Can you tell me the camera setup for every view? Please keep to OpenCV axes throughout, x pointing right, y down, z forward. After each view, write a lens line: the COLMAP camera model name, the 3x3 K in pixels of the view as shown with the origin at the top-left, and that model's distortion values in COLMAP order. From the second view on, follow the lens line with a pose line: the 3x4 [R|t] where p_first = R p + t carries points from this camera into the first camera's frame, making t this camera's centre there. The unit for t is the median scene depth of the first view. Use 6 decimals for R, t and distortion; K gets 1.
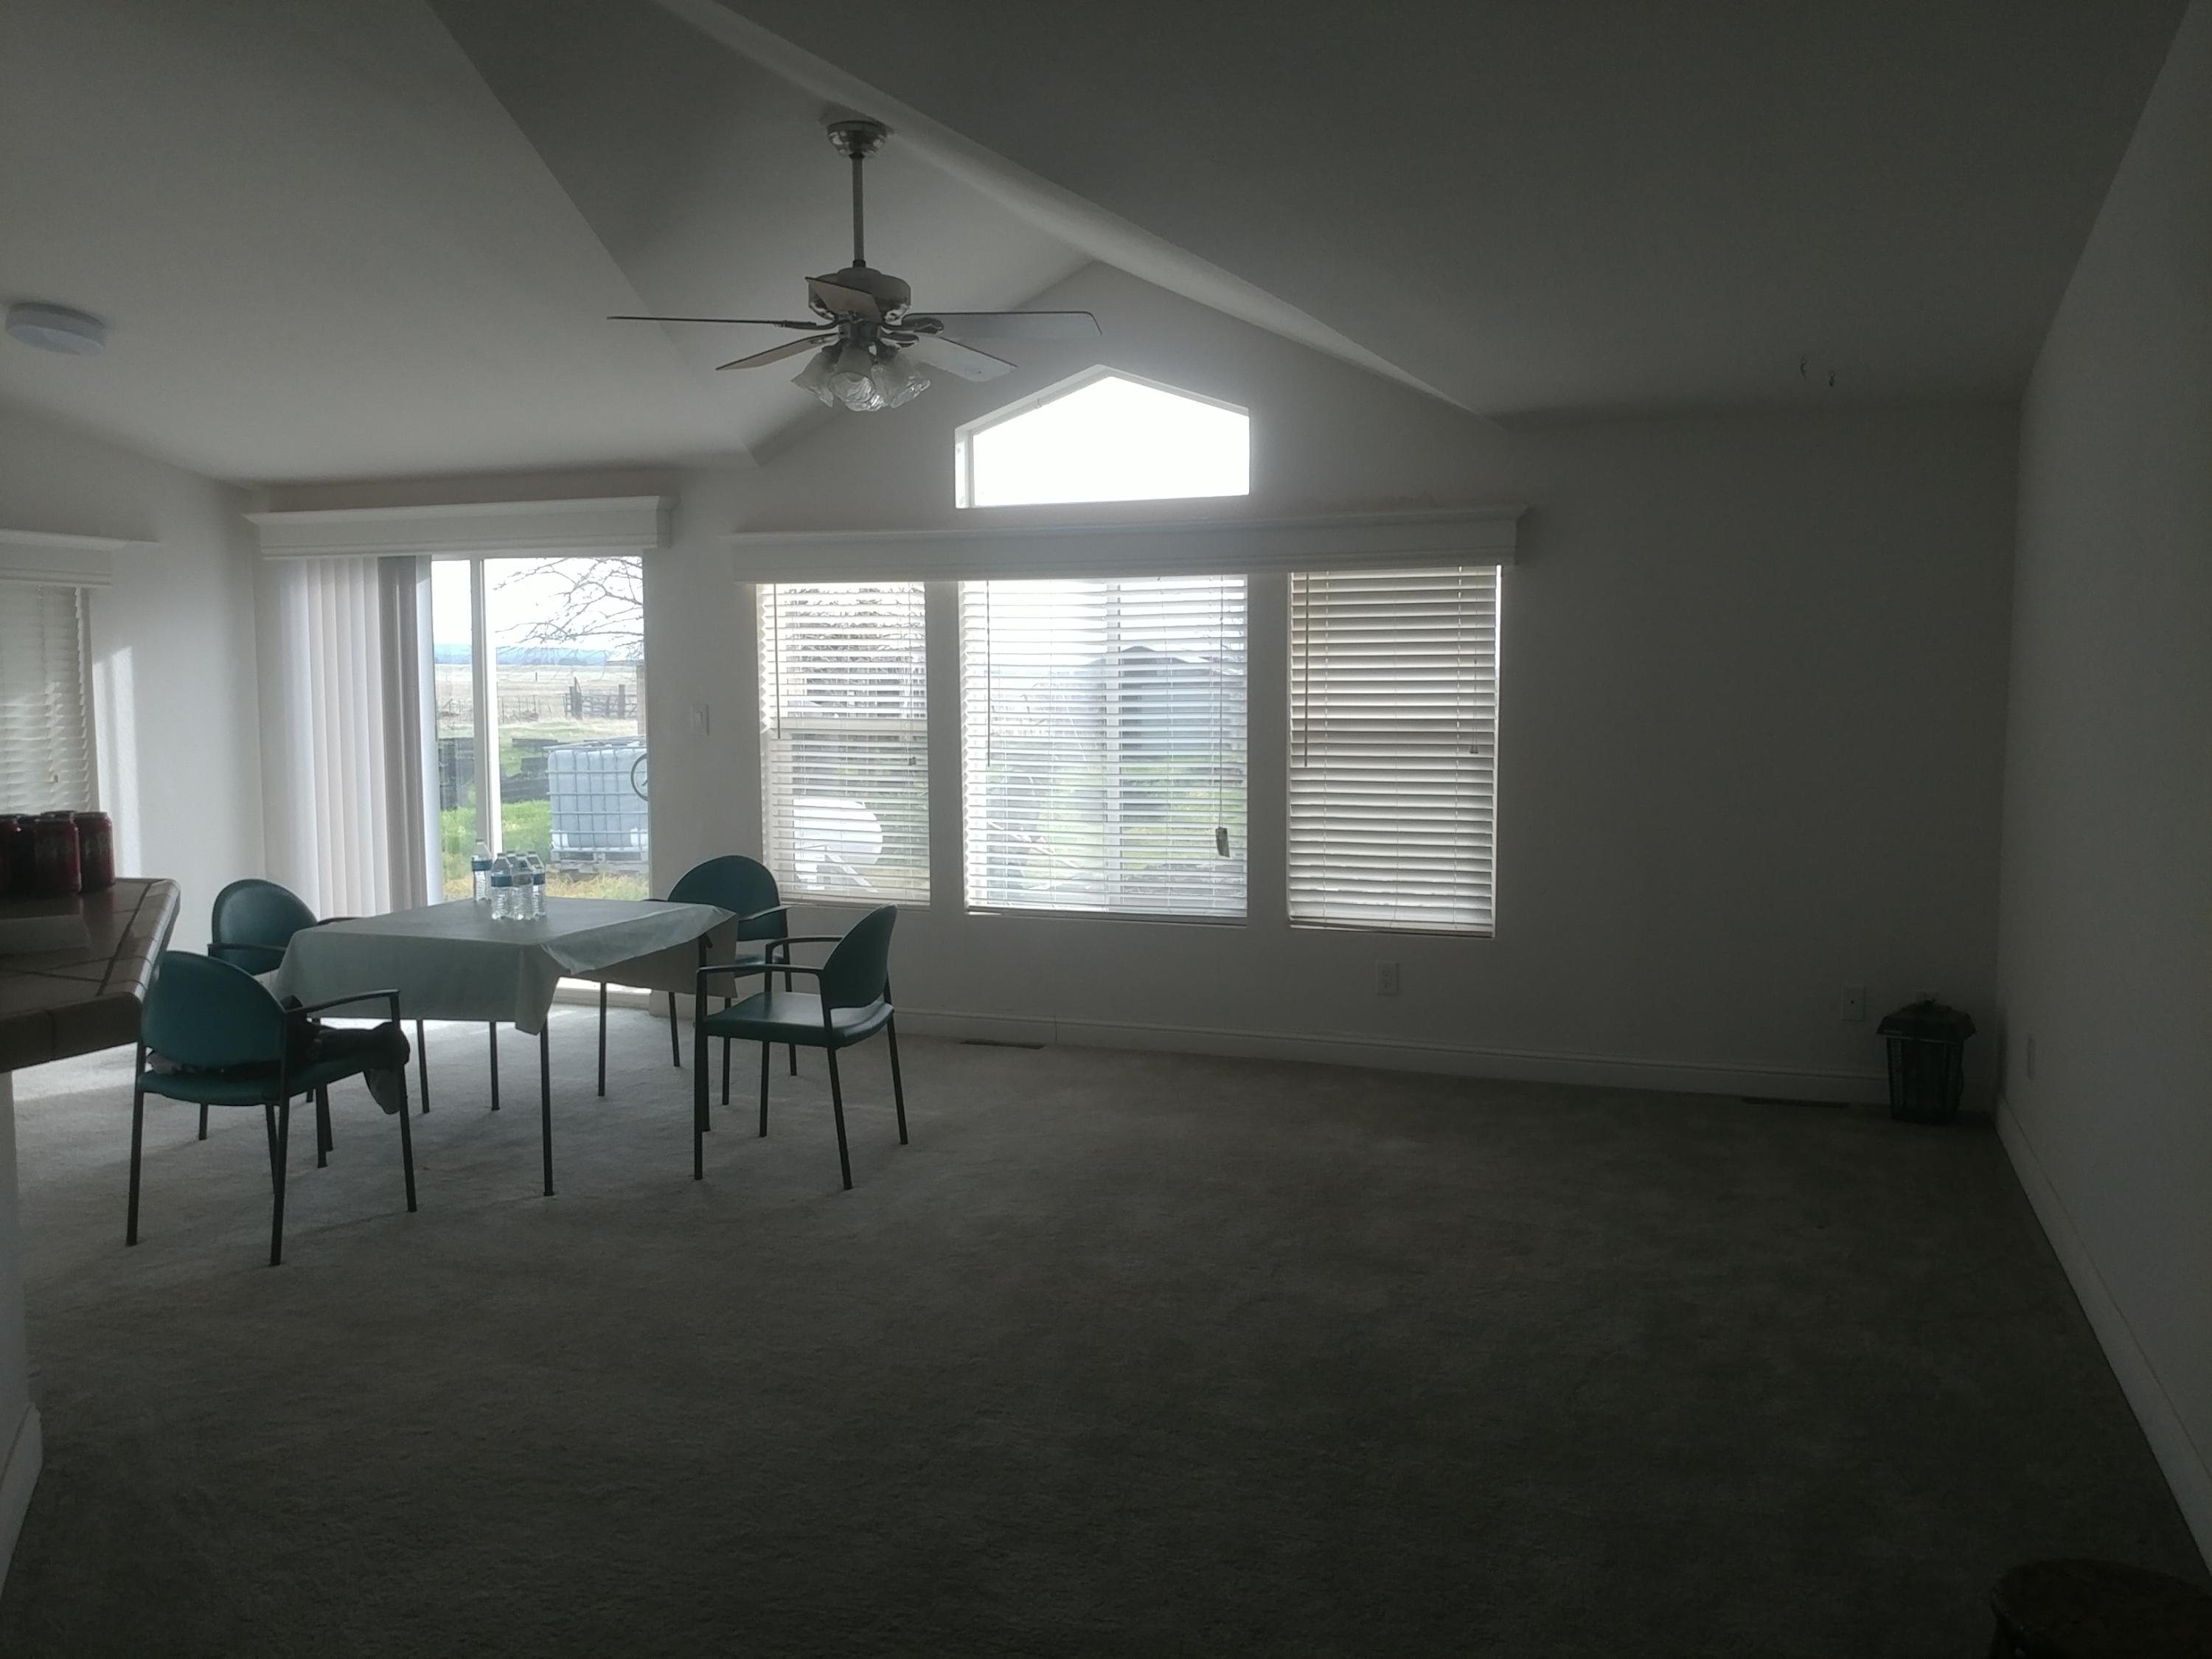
lens RADIAL K [[1835.3, 0, 1099.4], [0, 1835.3, 813.8], [0, 0, 1]] dist [0.017093, 0.031257]
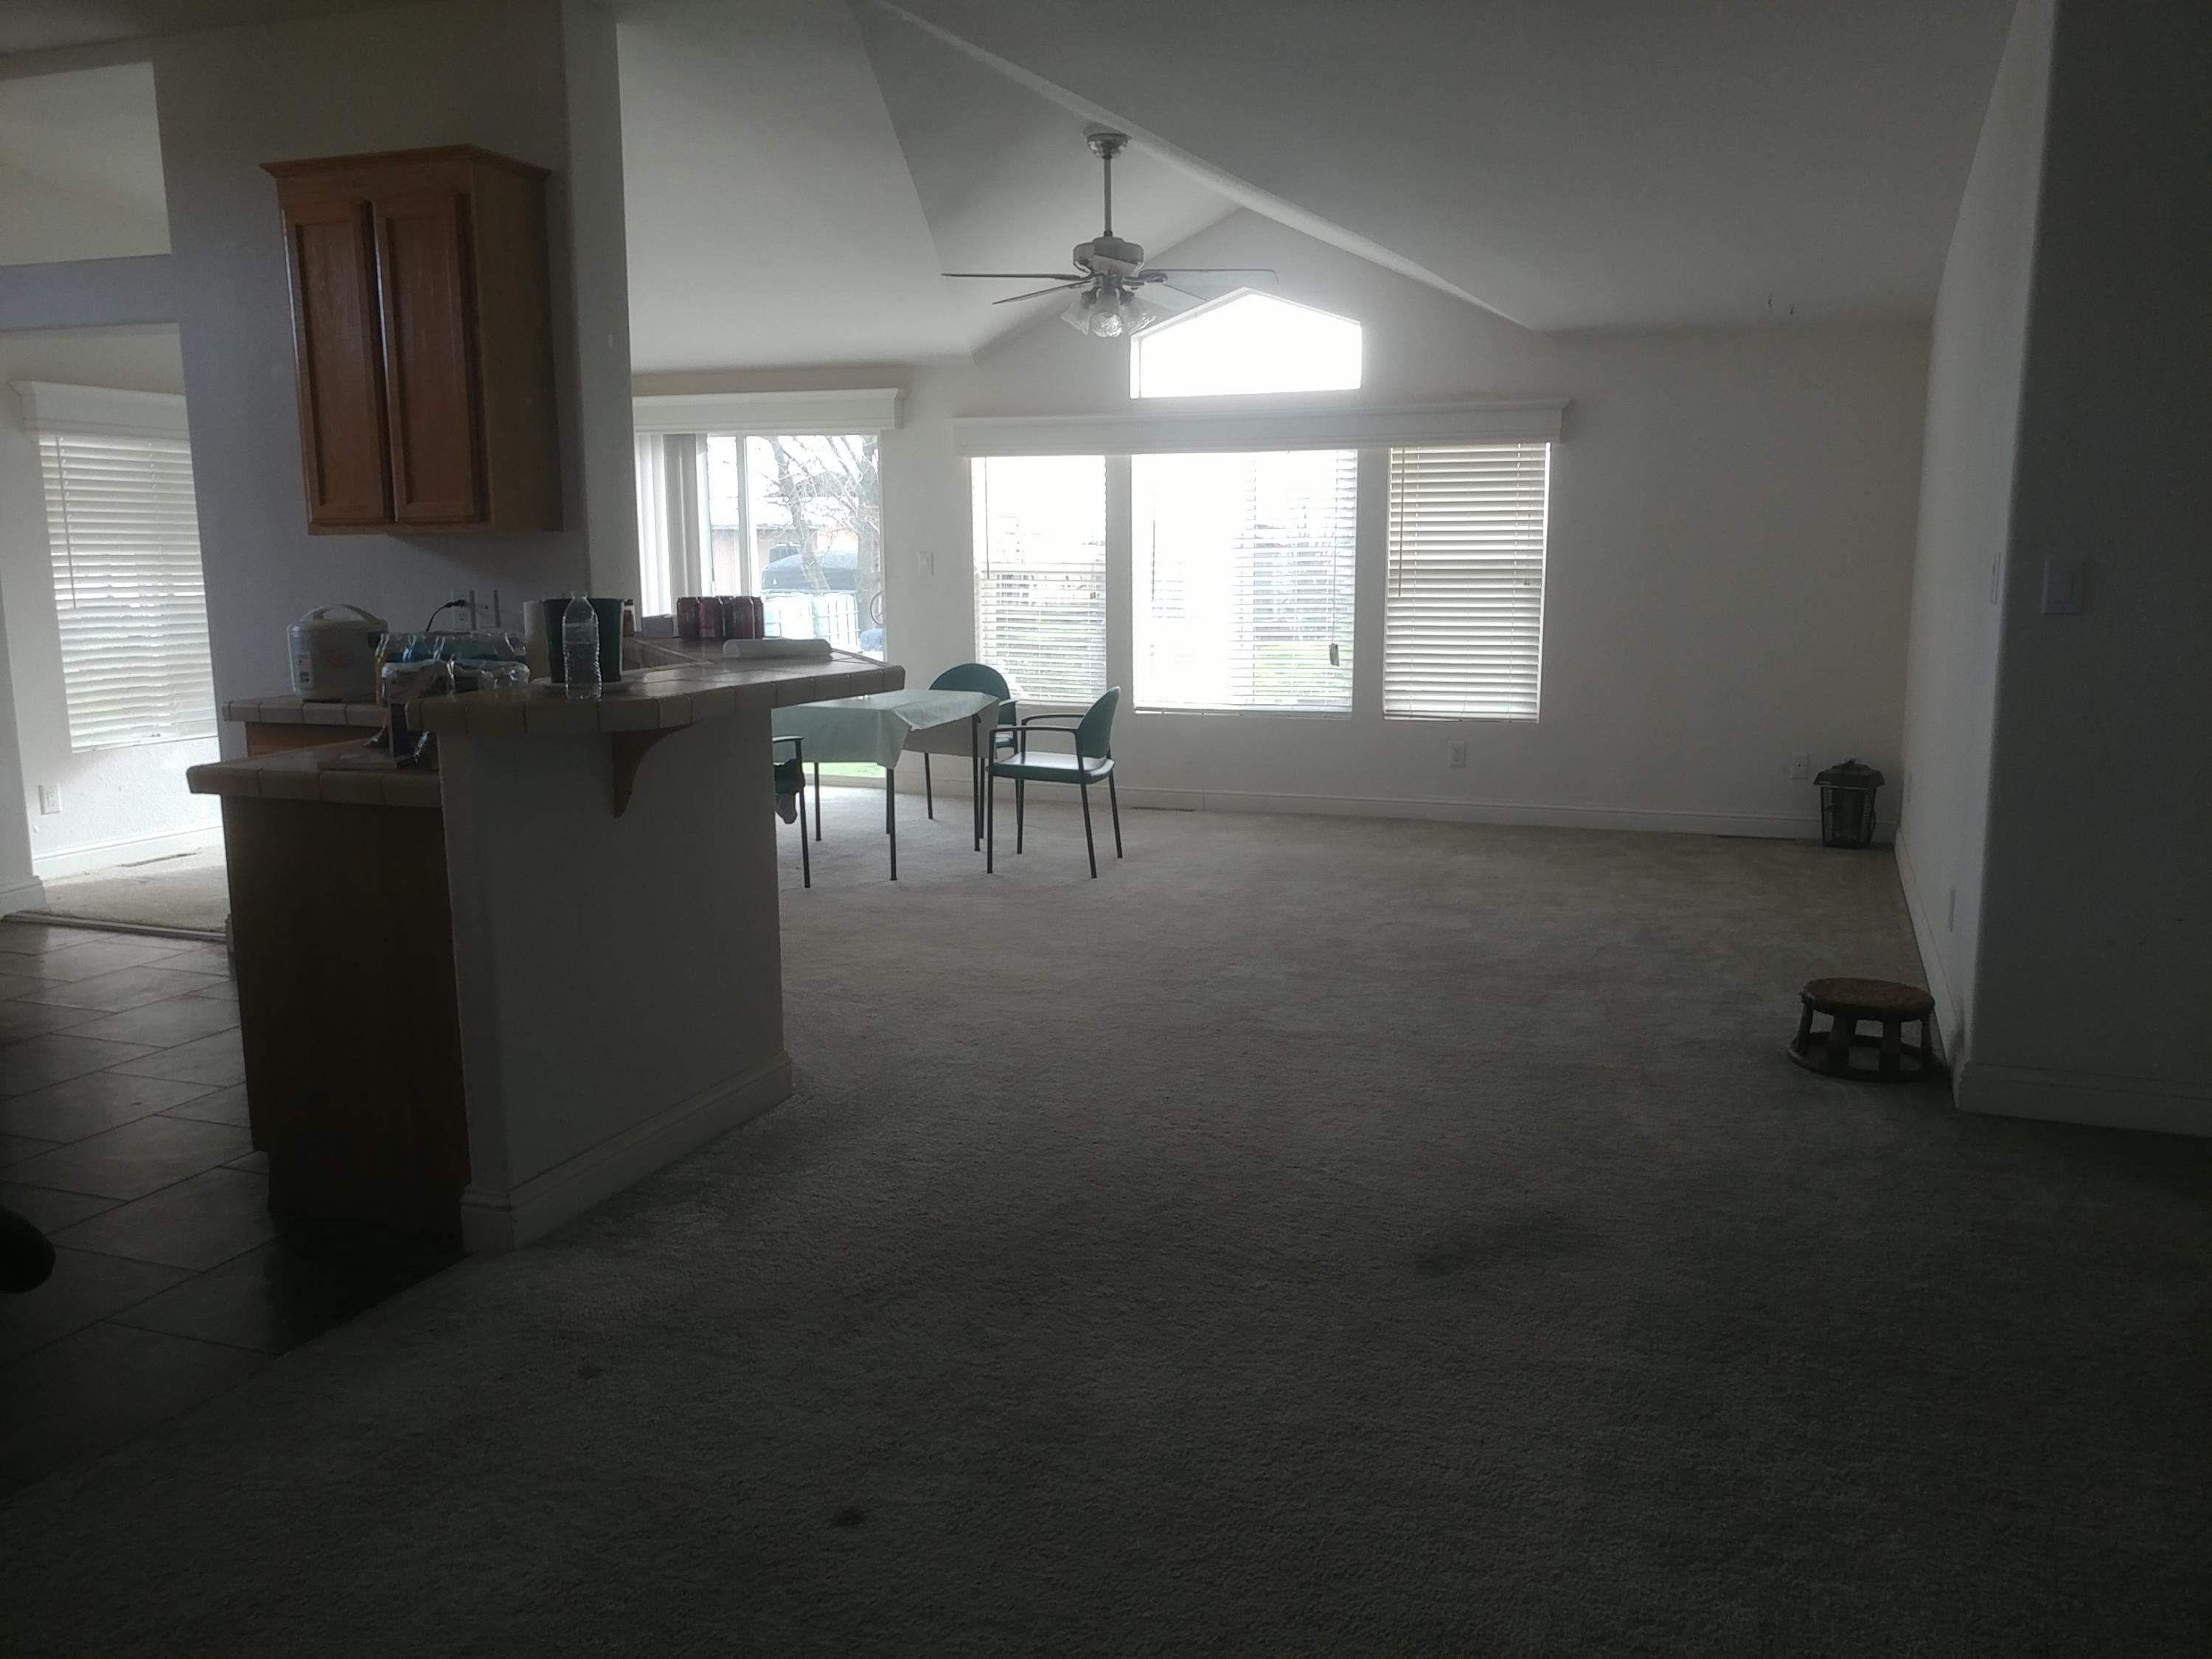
lens RADIAL K [[1835.3, 0, 1111.2], [0, 1835.3, 842.4], [0, 0, 1]] dist [0.017093, 0.031257]
pose [[0.999931, 0.001160, -0.011671, -0.084610], [-0.000147, 0.996258, 0.086435, 0.038816], [0.011728, -0.086427, 0.996189, -0.361643]]
